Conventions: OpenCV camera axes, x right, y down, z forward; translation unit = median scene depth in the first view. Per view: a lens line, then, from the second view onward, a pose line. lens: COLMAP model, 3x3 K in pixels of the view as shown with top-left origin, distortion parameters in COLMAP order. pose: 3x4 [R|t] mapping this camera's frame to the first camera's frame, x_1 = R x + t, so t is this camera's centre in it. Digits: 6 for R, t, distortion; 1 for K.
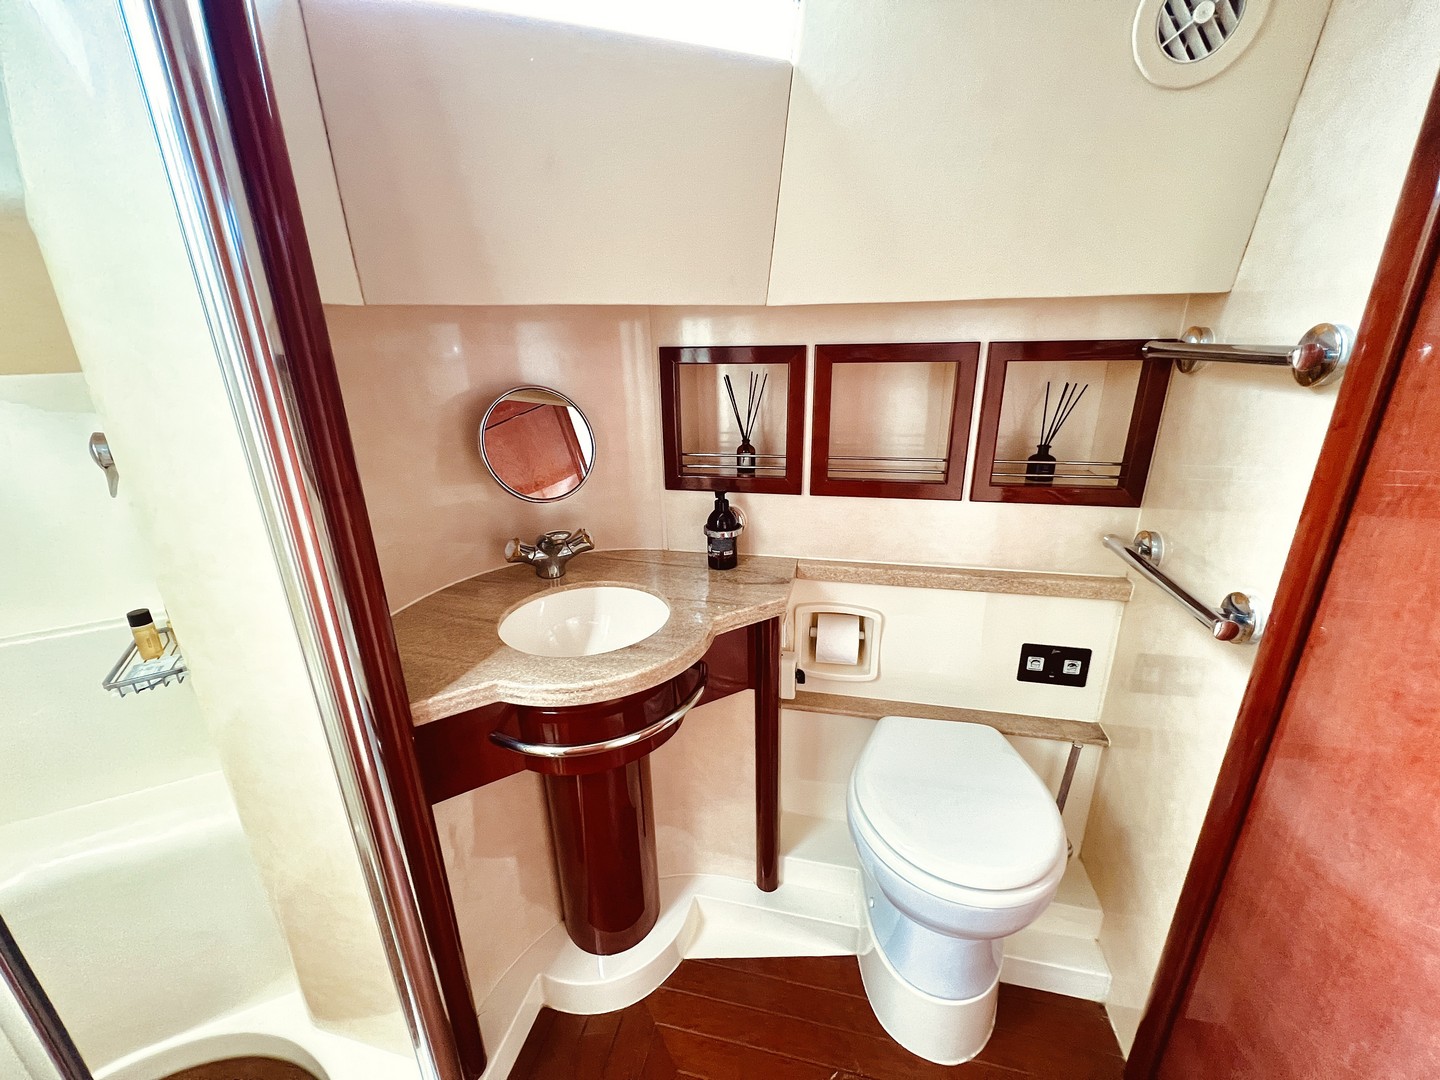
lens RADIAL K [[582.3, 0, 715.9], [0, 582.3, 539.6], [0, 0, 1]] dist [-0.002464, 0.000206]
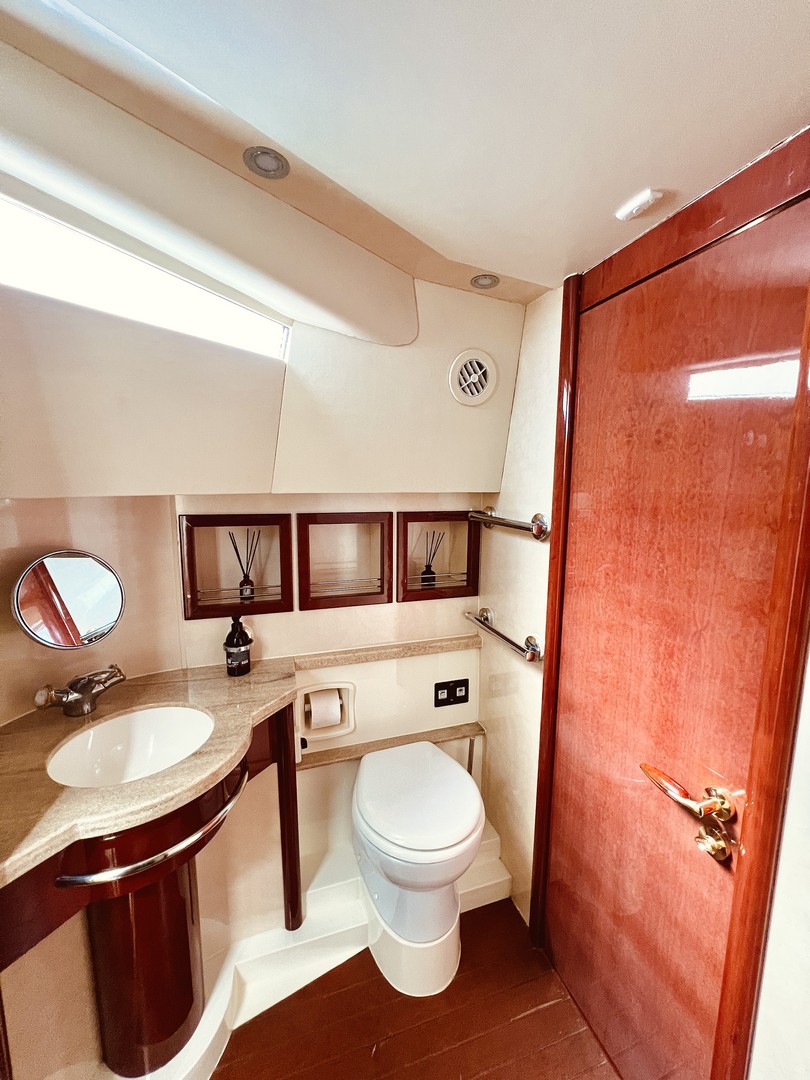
lens RADIAL K [[436.7, 0, 410.4], [0, 436.7, 538.6], [0, 0, 1]] dist [-0.002464, 0.000206]
pose [[0.851997, -0.044060, 0.521689, -0.178290], [0.143505, 0.977942, -0.151772, -0.051554], [-0.503494, 0.204174, 0.839527, -0.106603]]
